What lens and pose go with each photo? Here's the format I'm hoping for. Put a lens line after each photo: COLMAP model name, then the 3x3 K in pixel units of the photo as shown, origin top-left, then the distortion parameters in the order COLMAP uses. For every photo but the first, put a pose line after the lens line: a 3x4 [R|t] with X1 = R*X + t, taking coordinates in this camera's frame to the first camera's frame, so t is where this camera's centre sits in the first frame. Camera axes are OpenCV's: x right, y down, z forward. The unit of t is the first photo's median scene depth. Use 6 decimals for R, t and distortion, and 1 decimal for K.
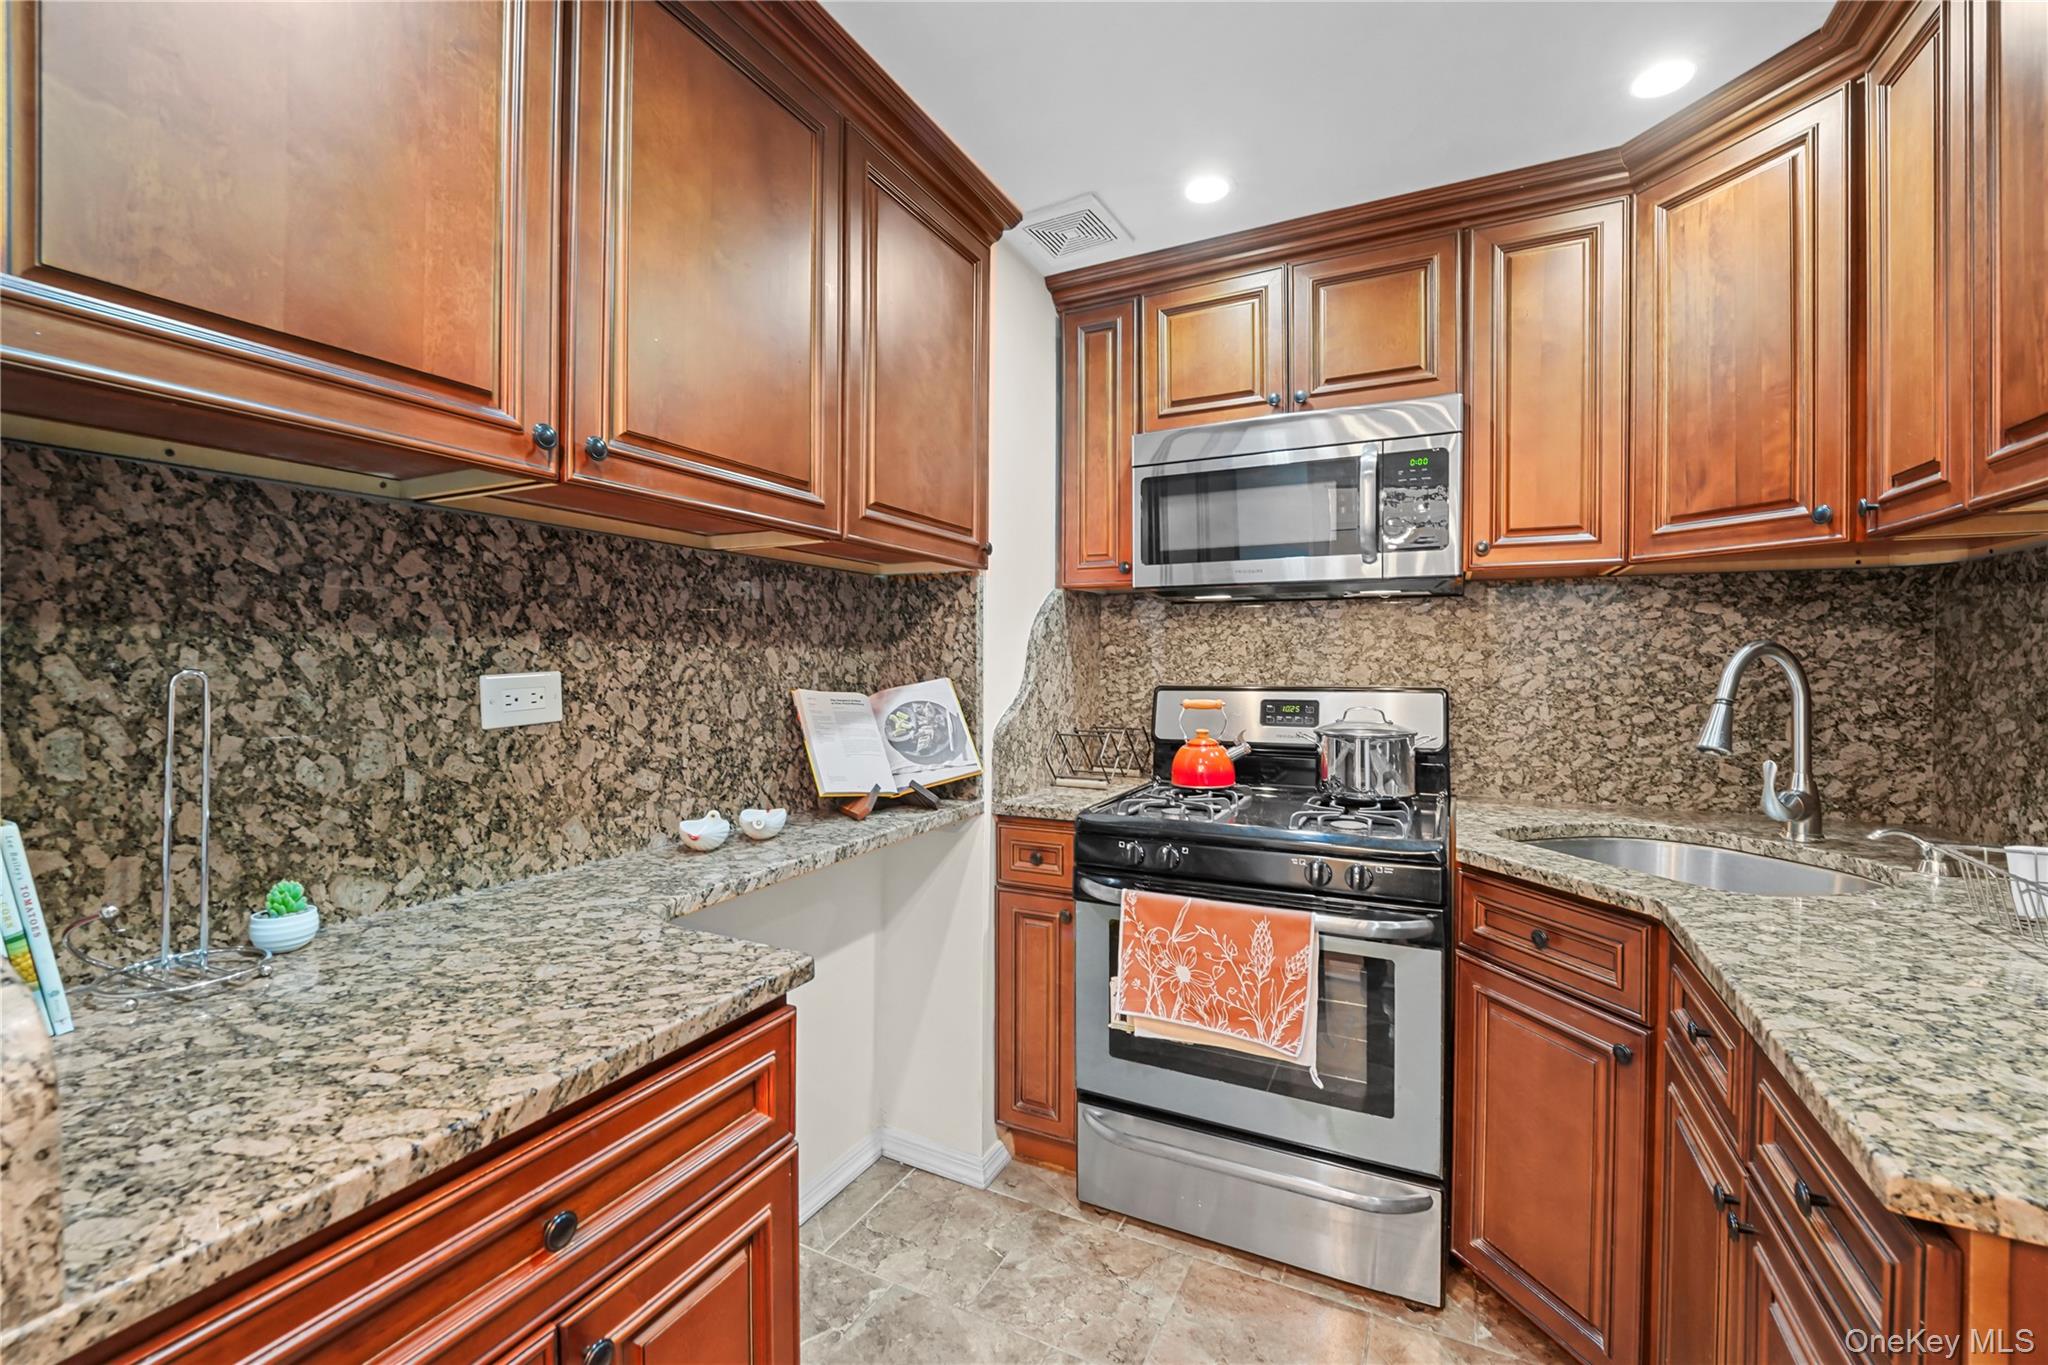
lens RADIAL K [[849.4, 0, 1023.9], [0, 849.4, 661.3], [0, 0, 1]] dist [-0.002693, -0.004385]
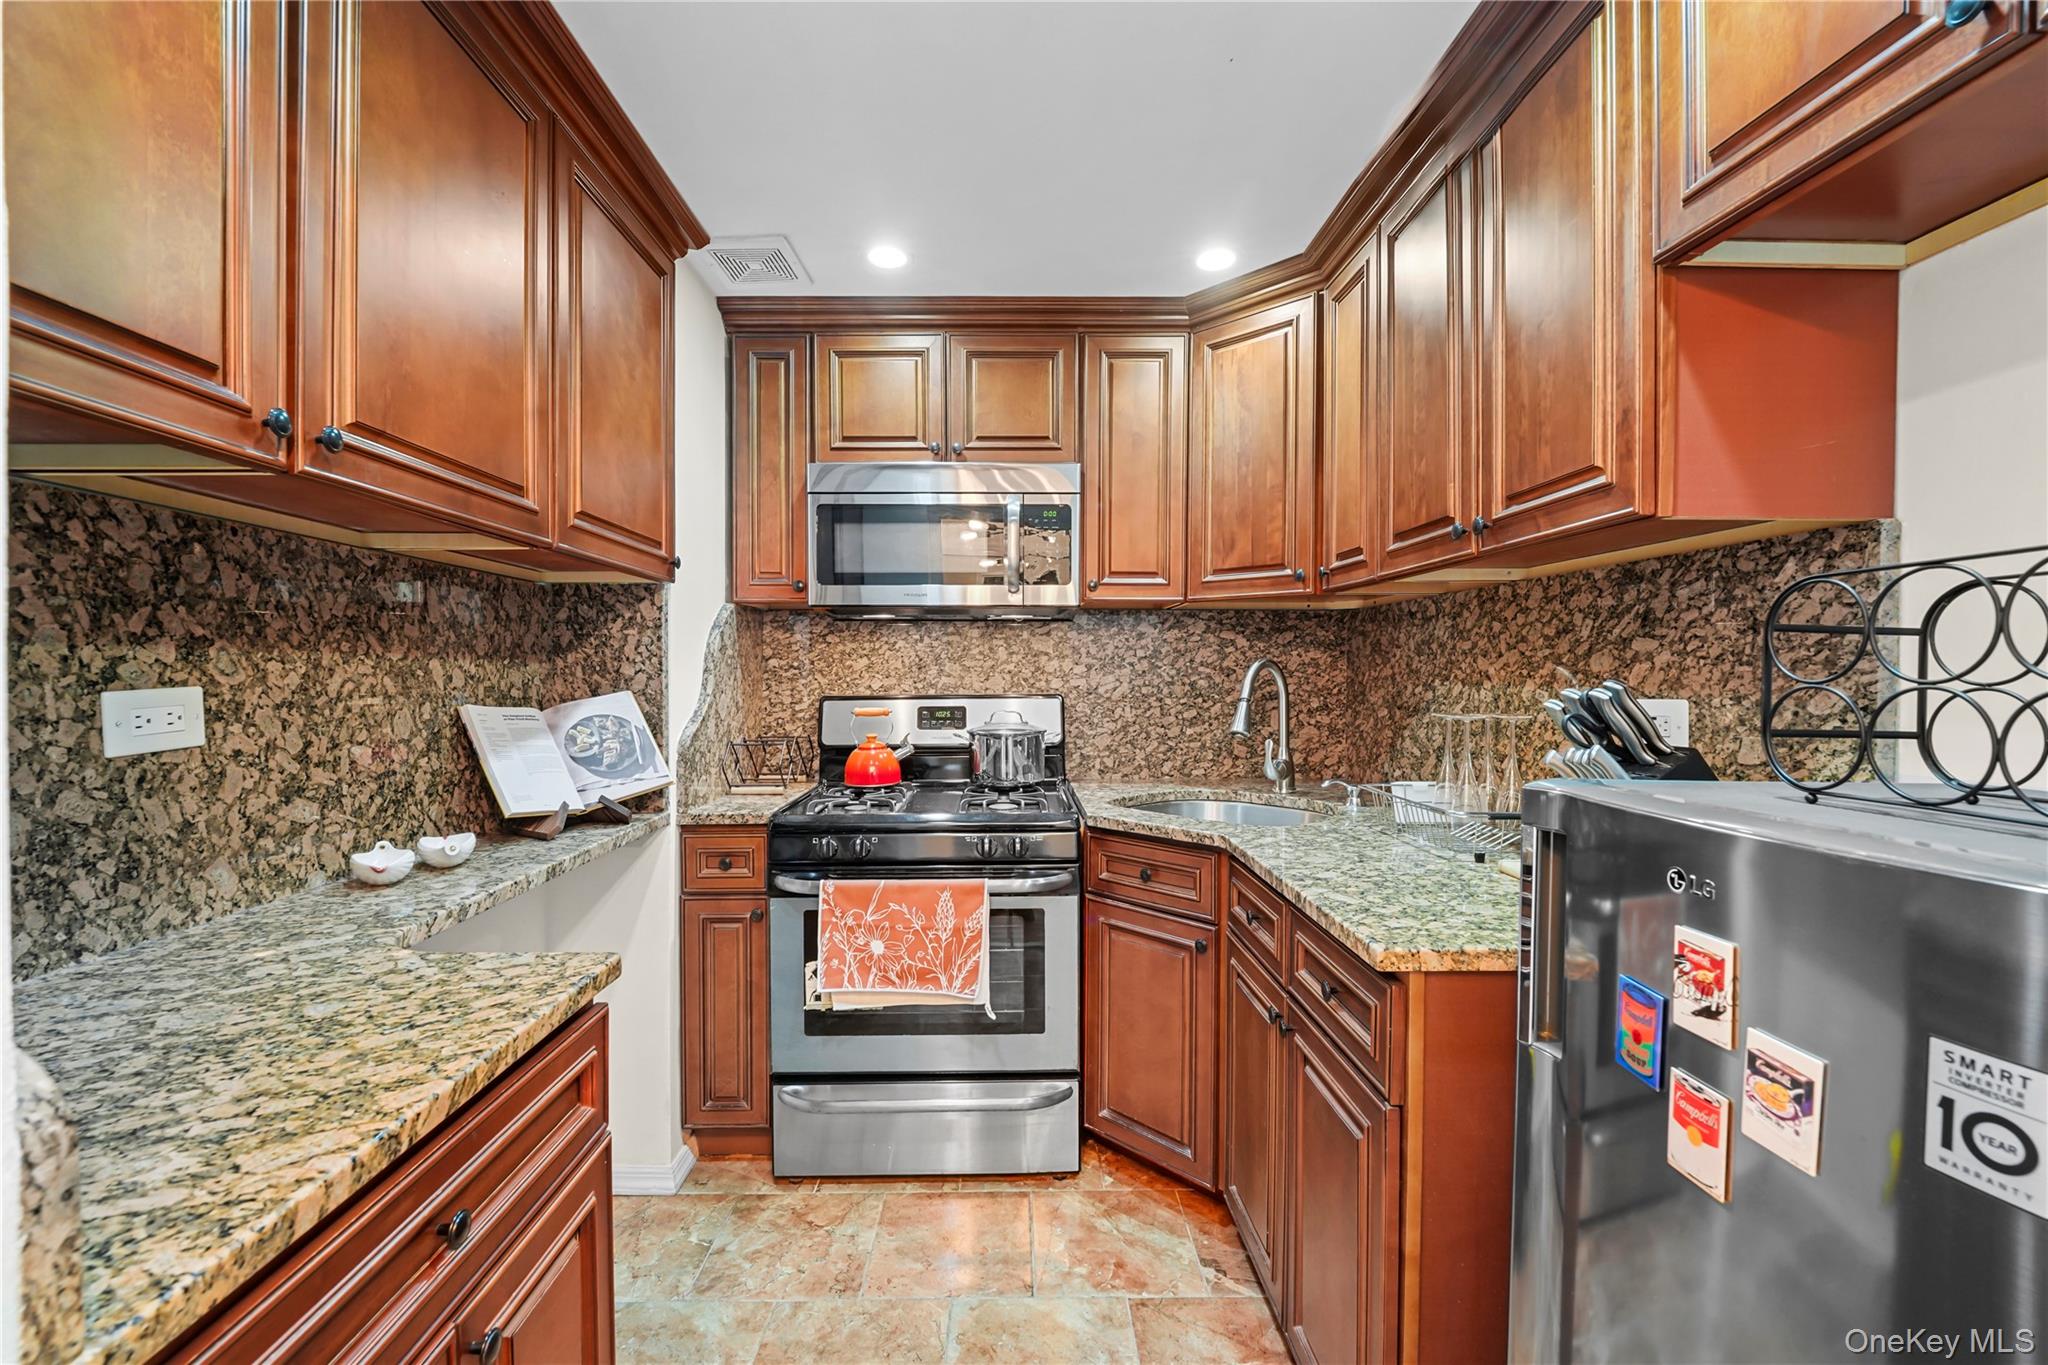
lens RADIAL K [[824.9, 0, 1024.0], [0, 824.9, 682.5], [0, 0, 1]] dist [0.001053, -0.005750]
pose [[0.886793, -0.007593, 0.462104, -0.154237], [0.003000, 0.999939, 0.010673, 0.001249], [-0.462156, -0.008078, 0.886762, -0.075044]]
